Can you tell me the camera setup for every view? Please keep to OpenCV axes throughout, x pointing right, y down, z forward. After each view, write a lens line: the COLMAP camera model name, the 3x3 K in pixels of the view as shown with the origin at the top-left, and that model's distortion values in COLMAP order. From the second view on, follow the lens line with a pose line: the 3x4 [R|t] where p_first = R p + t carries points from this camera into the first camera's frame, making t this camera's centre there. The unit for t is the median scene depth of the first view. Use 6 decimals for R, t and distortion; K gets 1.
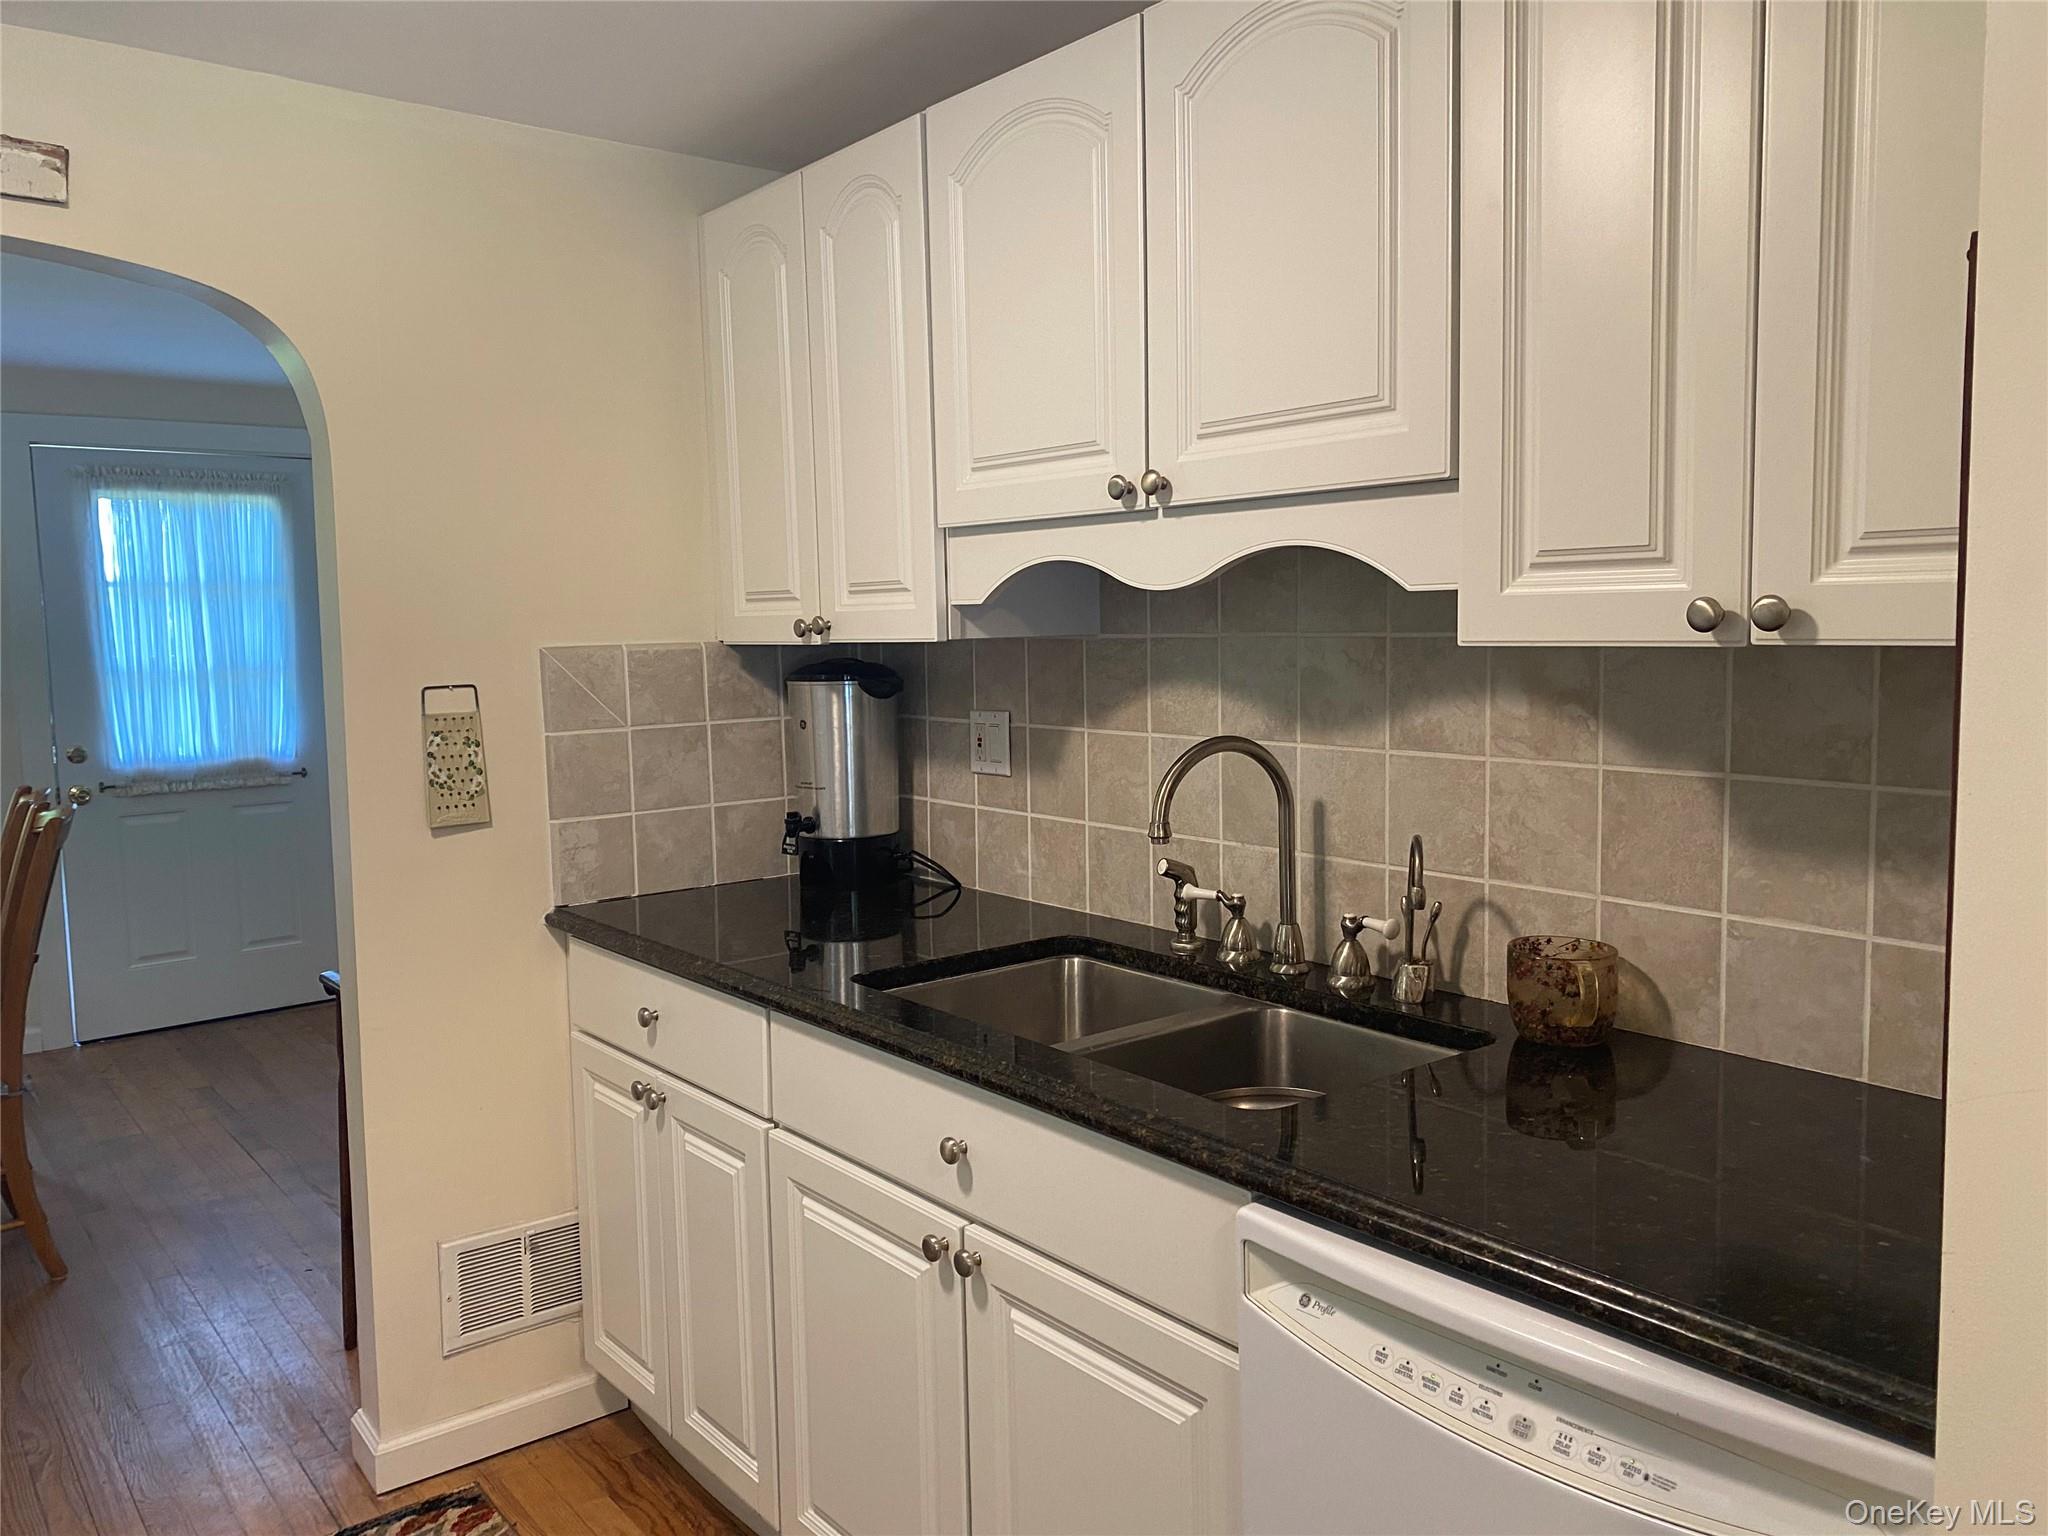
lens RADIAL K [[1552.8, 0, 1036.2], [0, 1552.8, 756.5], [0, 0, 1]] dist [0.028131, -0.001299]
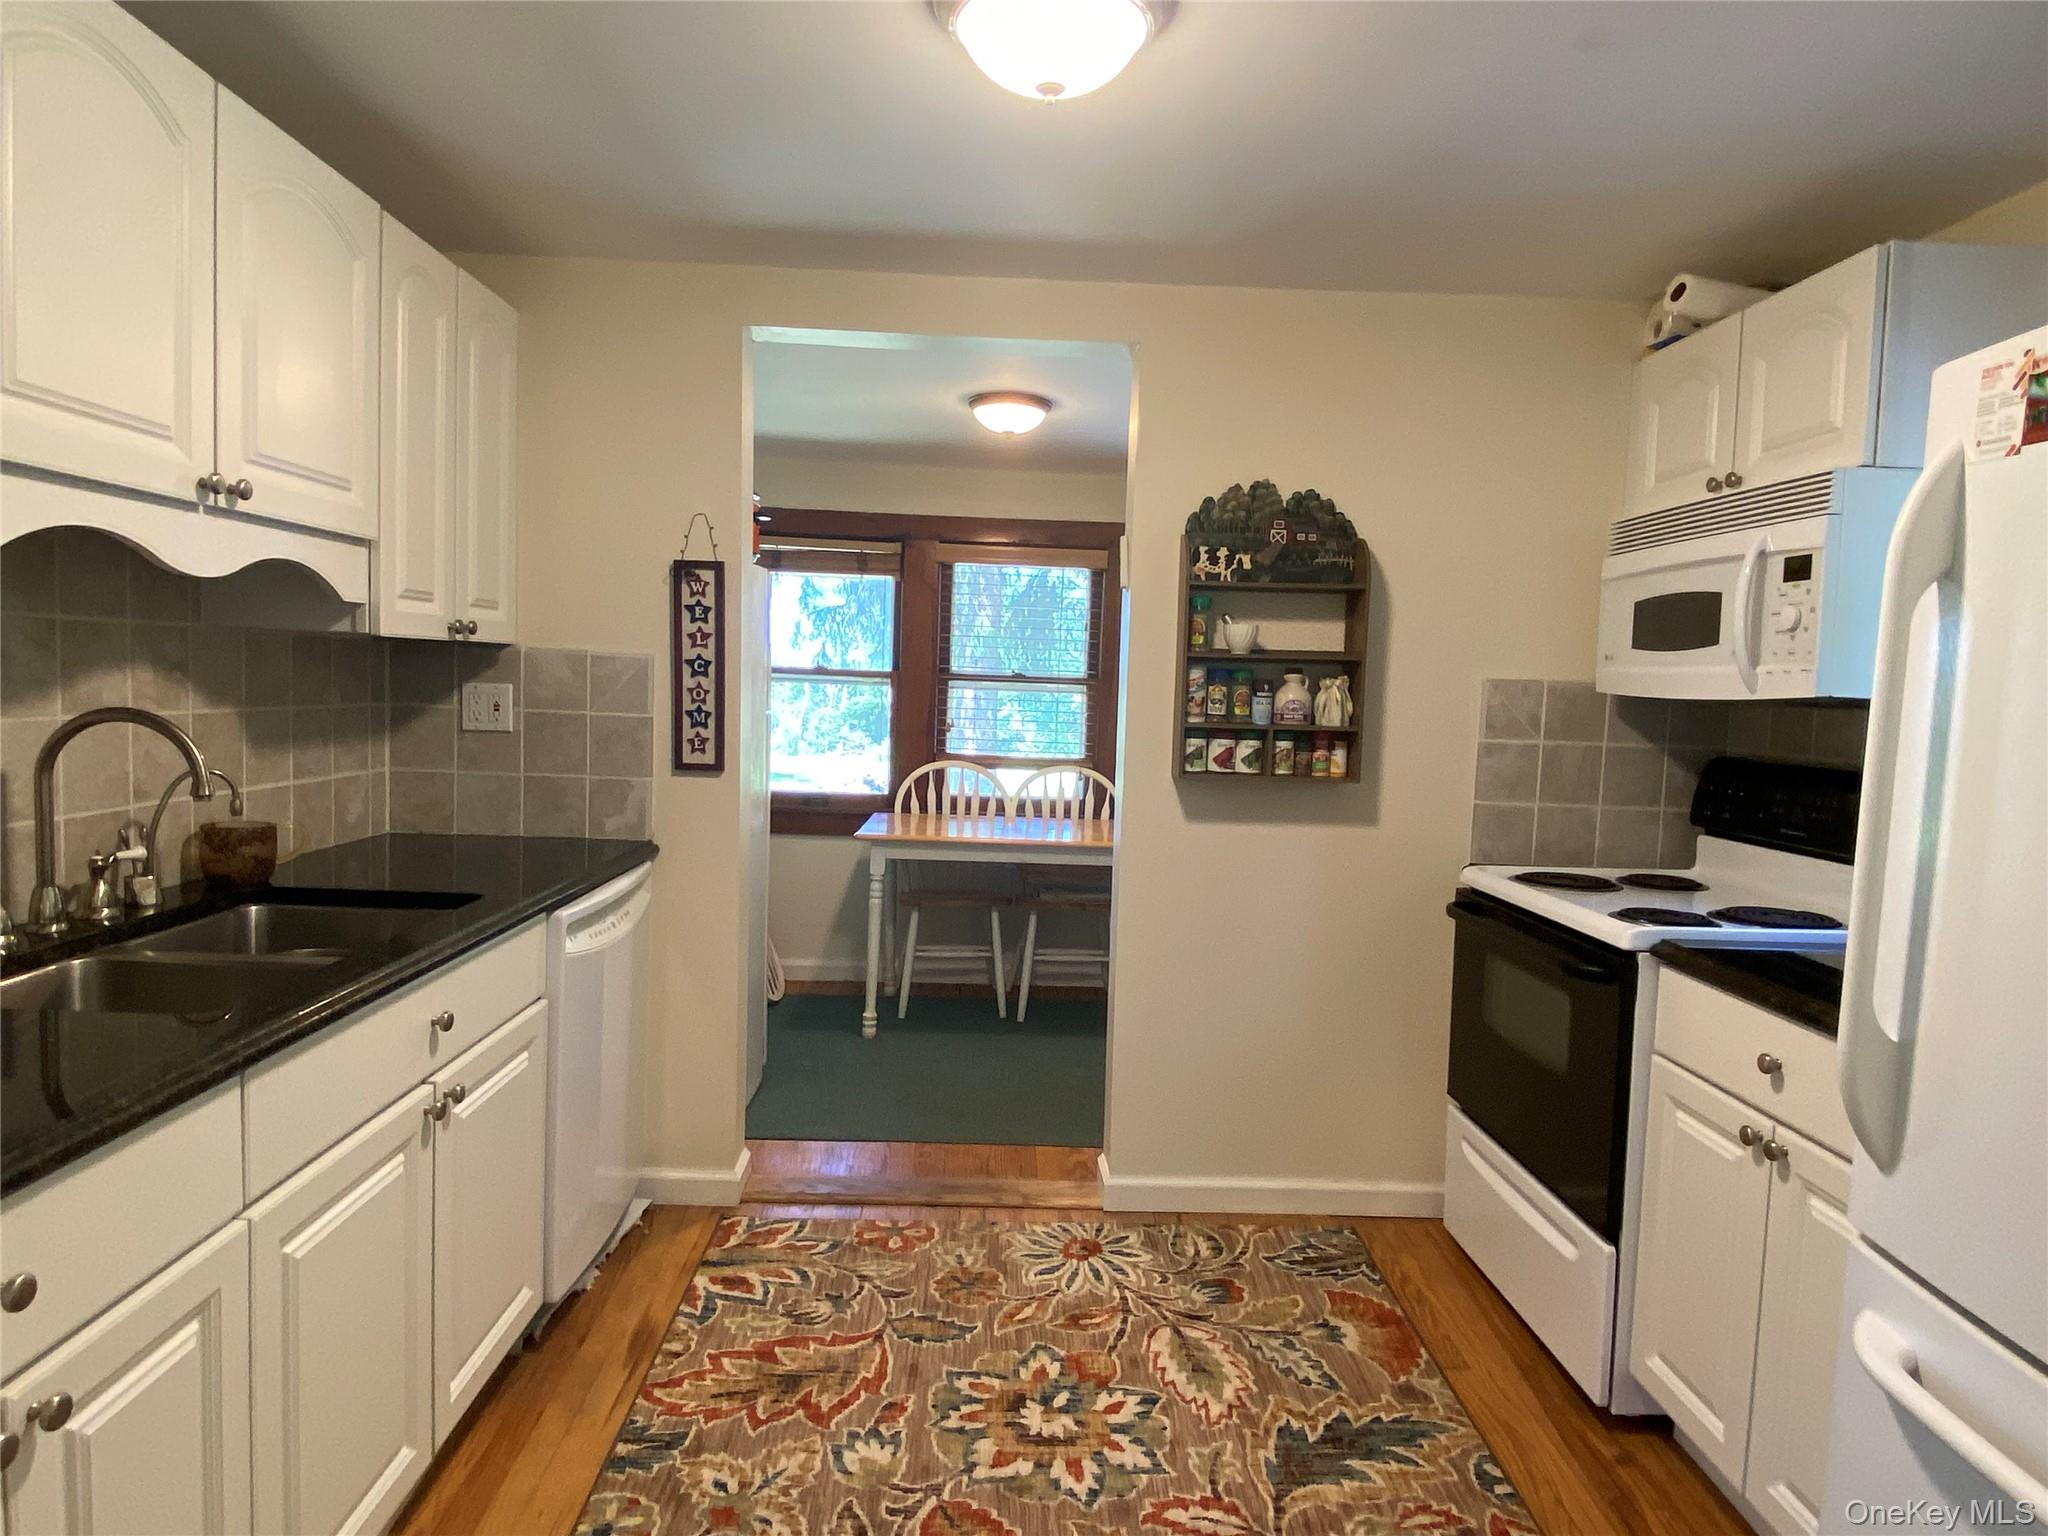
lens RADIAL K [[1207.0, 0, 1024.0], [0, 1207.0, 768.0], [0, 0, 1]] dist [-0.003431, -0.000900]
pose [[-0.794913, -0.063157, 0.603428, -0.951958], [0.024123, 0.990491, 0.135447, -0.074267], [-0.606244, 0.122225, -0.785830, 1.360911]]
